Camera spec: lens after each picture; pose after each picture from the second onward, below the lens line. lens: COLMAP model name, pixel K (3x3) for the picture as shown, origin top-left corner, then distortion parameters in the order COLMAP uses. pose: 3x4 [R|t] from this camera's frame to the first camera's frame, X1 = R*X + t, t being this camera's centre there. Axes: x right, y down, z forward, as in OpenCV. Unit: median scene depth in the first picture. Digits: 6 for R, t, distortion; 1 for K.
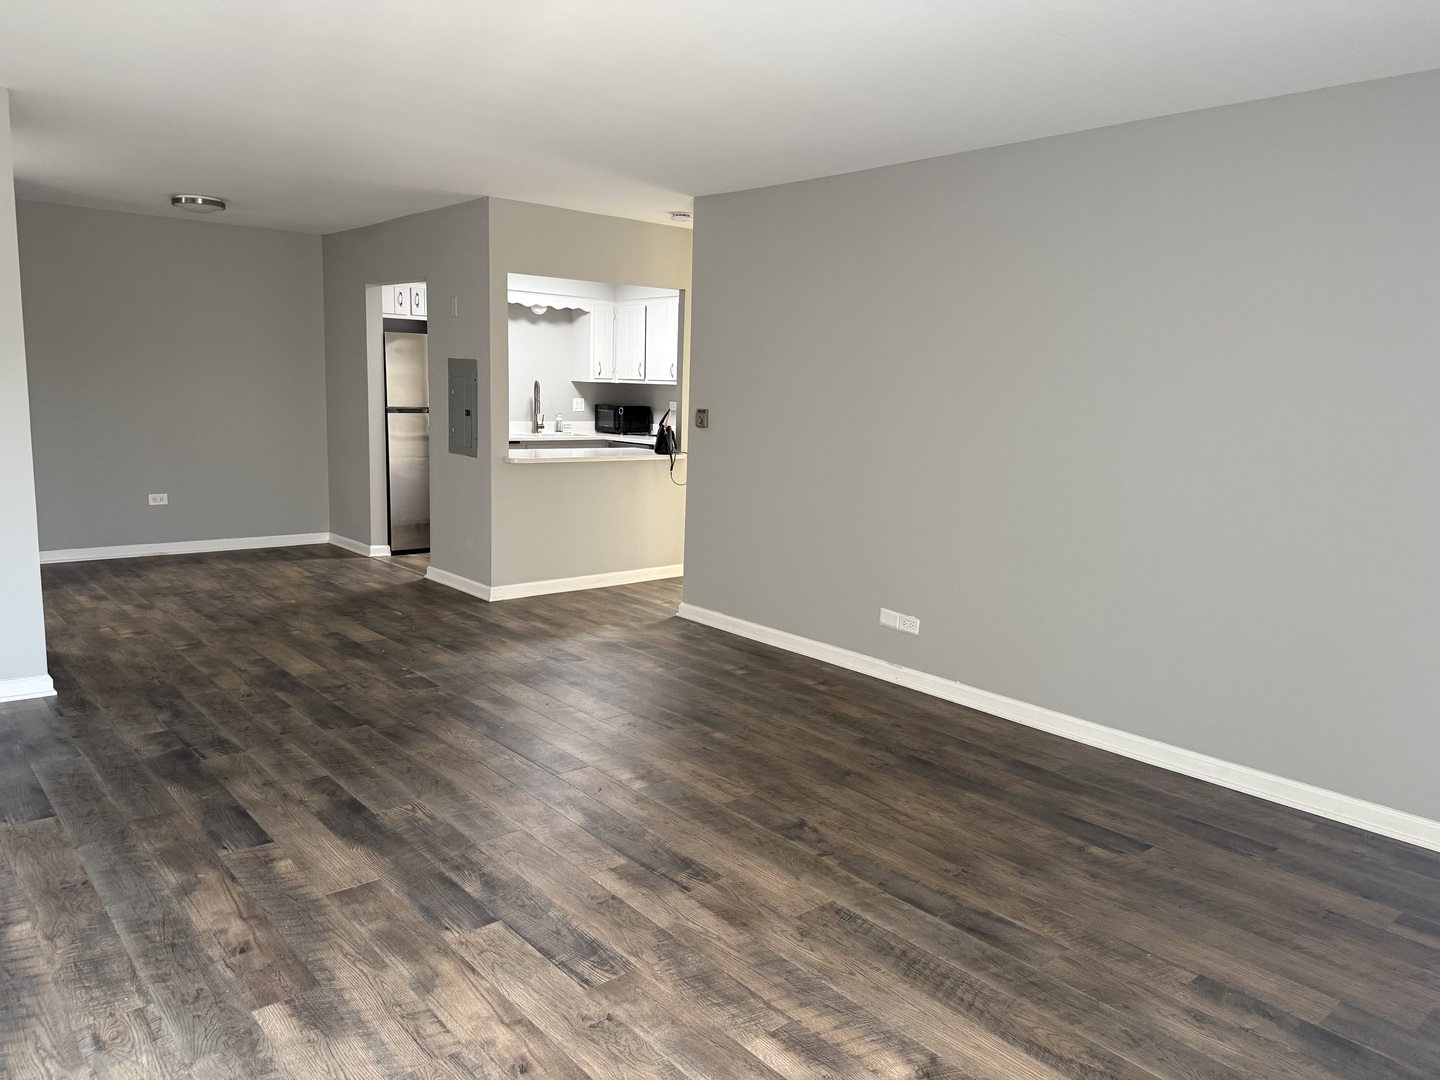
lens RADIAL K [[1019.3, 0, 727.4], [0, 1019.3, 545.1], [0, 0, 1]] dist [0.051430, -0.007416]
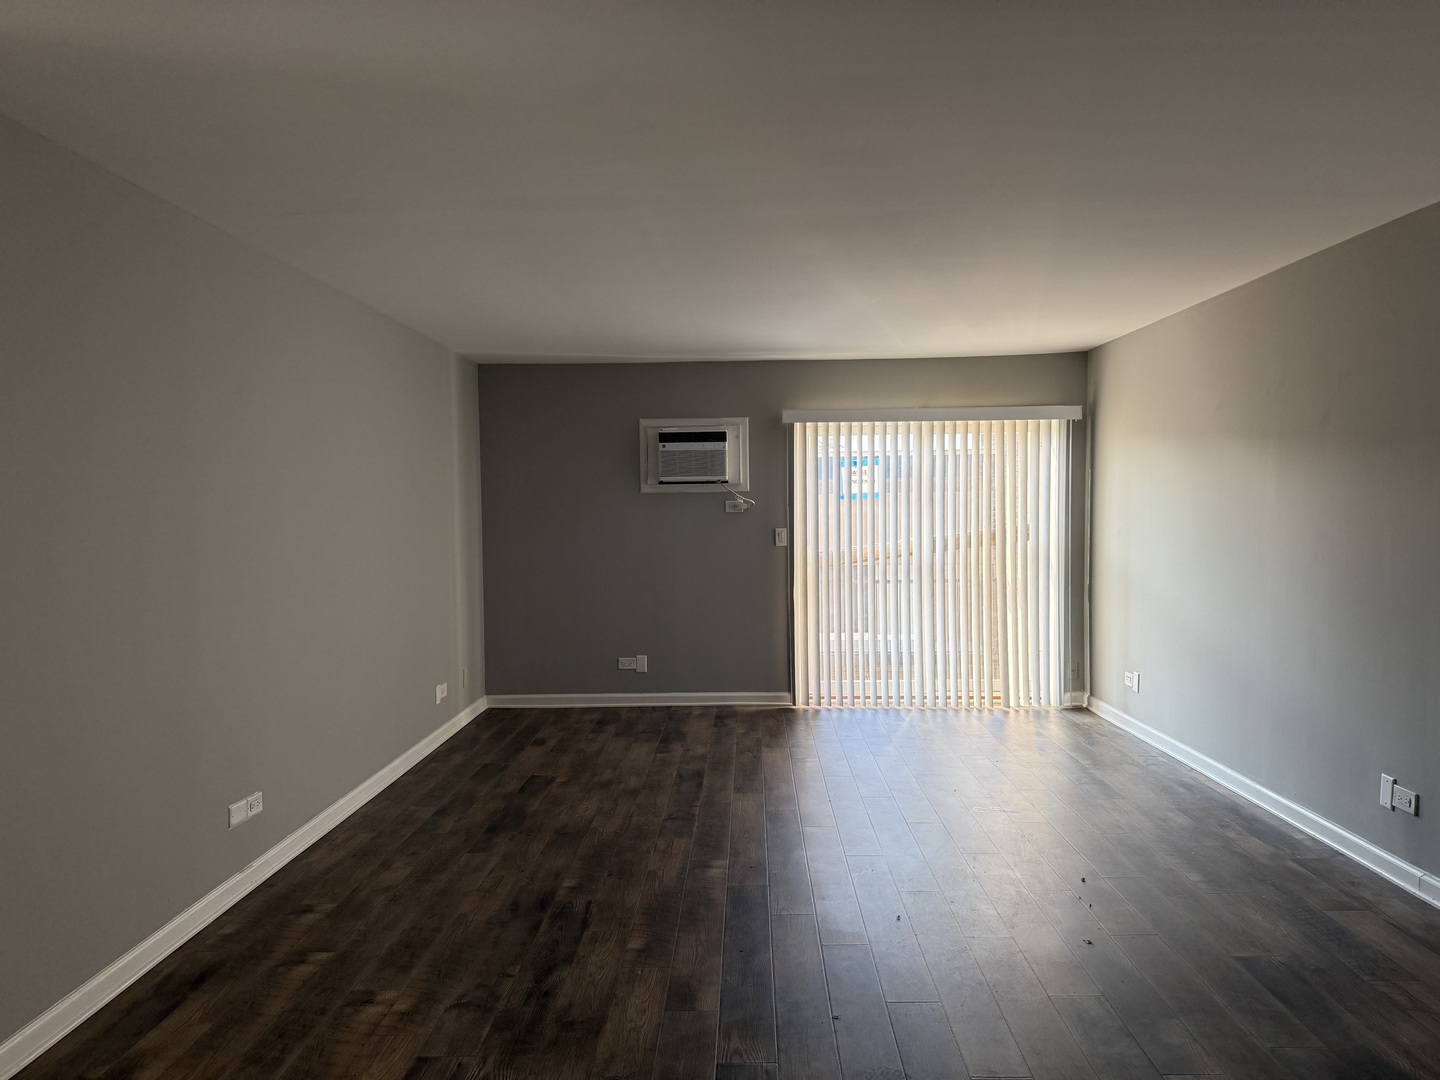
lens RADIAL K [[1019.3, 0, 720.6], [0, 1019.3, 541.6], [0, 0, 1]] dist [0.051430, -0.007416]
pose [[-0.744336, -0.045516, 0.666252, -0.820469], [0.087573, 0.982406, 0.164950, -0.296835], [-0.662038, 0.181124, -0.727255, 1.750960]]
